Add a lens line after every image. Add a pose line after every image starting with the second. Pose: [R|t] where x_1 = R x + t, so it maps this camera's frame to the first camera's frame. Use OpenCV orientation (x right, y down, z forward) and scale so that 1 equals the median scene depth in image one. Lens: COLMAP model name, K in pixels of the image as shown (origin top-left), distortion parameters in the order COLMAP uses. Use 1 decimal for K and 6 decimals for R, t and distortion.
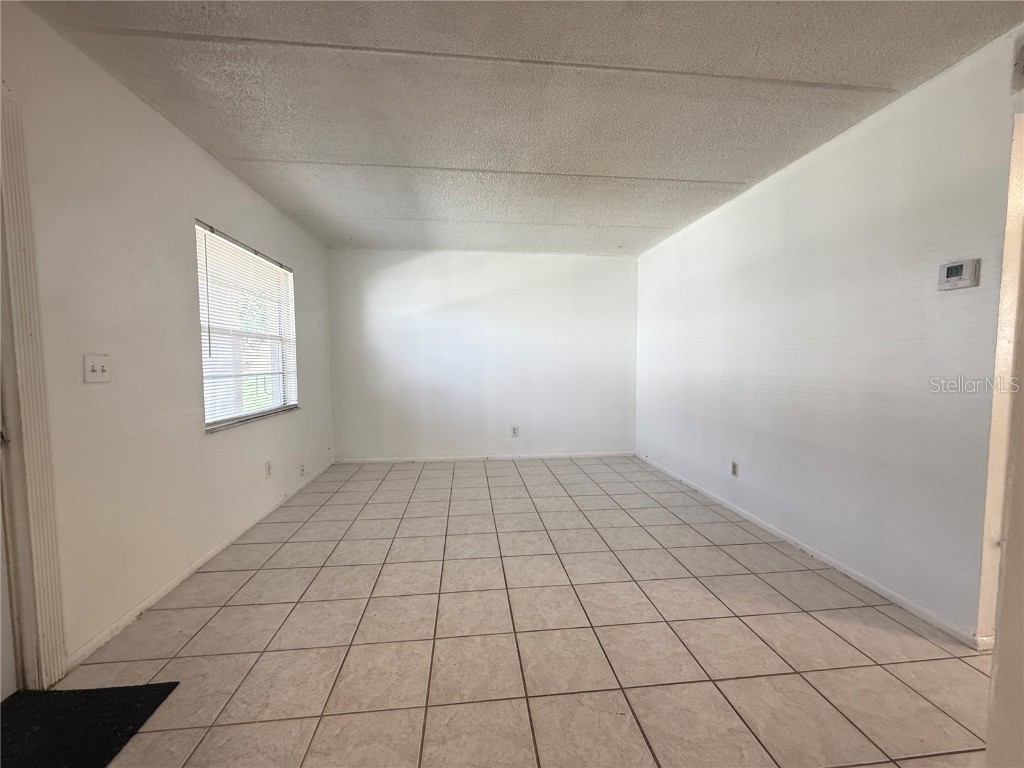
lens RADIAL K [[409.1, 0, 509.0], [0, 409.1, 384.3], [0, 0, 1]] dist [-0.000959, 0.000334]
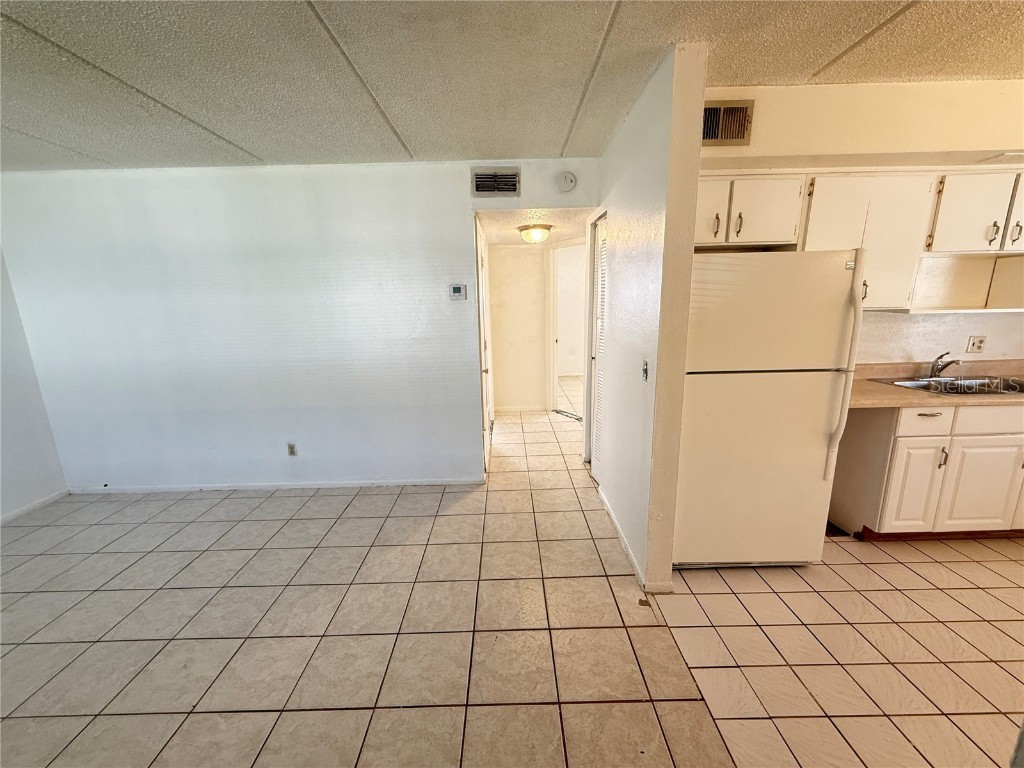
lens RADIAL K [[409.1, 0, 509.0], [0, 409.1, 384.3], [0, 0, 1]] dist [-0.000959, 0.000334]
pose [[0.098481, -0.207352, 0.973297, -0.475322], [0.083175, 0.976344, 0.199585, -0.149061], [-0.991657, 0.061299, 0.113398, 0.423223]]
